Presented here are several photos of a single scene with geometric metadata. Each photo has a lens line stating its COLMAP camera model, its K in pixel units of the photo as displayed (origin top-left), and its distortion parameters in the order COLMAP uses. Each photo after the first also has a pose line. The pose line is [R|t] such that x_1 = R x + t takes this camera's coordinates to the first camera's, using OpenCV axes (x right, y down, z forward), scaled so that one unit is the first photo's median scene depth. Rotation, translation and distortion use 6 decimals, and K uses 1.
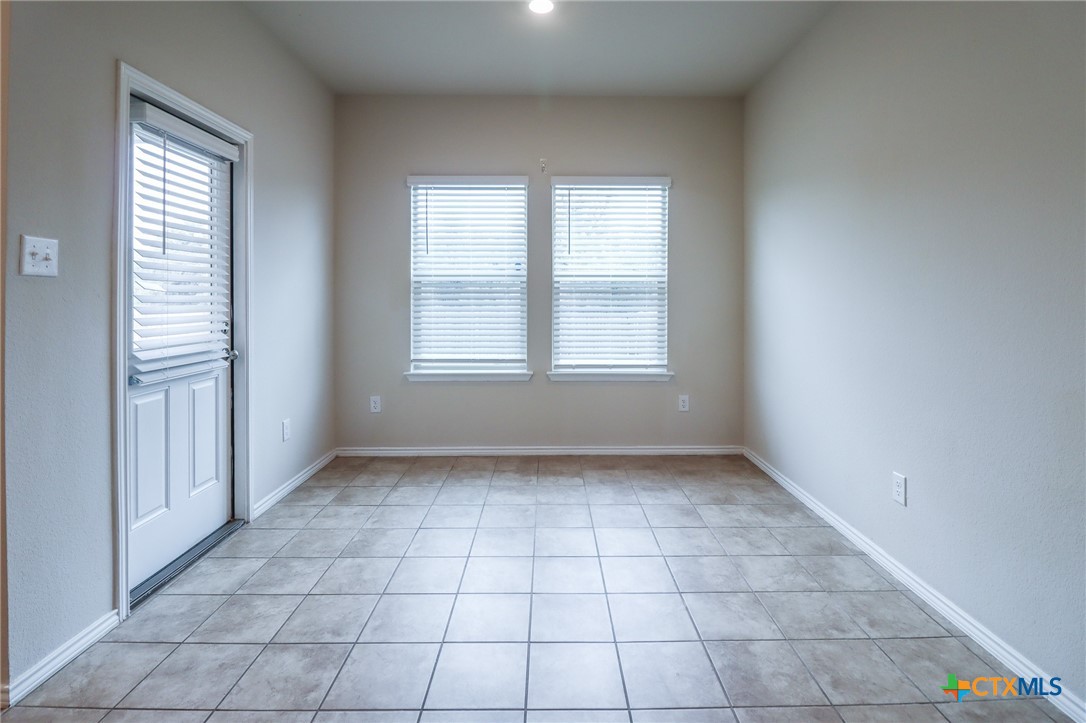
lens RADIAL K [[523.0, 0, 544.7], [0, 523.0, 304.5], [0, 0, 1]] dist [0.000422, -0.011123]
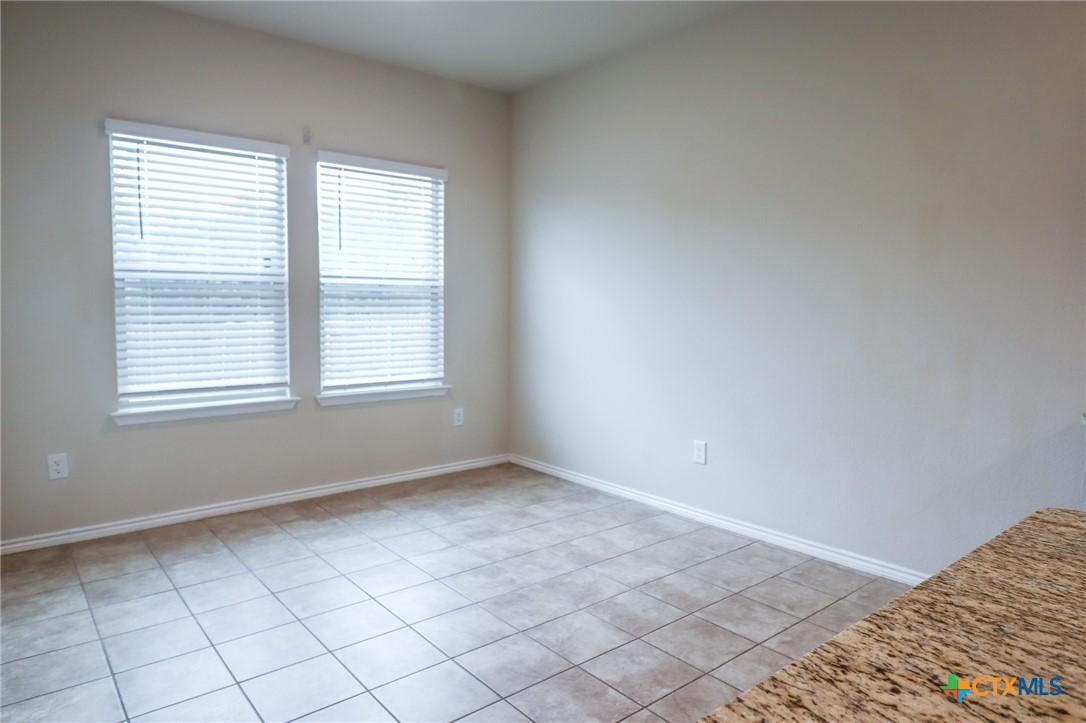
lens RADIAL K [[666.7, 0, 543.0], [0, 666.7, 361.5], [0, 0, 1]] dist [-0.009881, -0.000050]
pose [[0.779792, -0.050345, 0.624011, -0.363408], [0.004748, 0.997208, 0.074520, 0.001184], [-0.626020, -0.055148, 0.777854, -0.018845]]
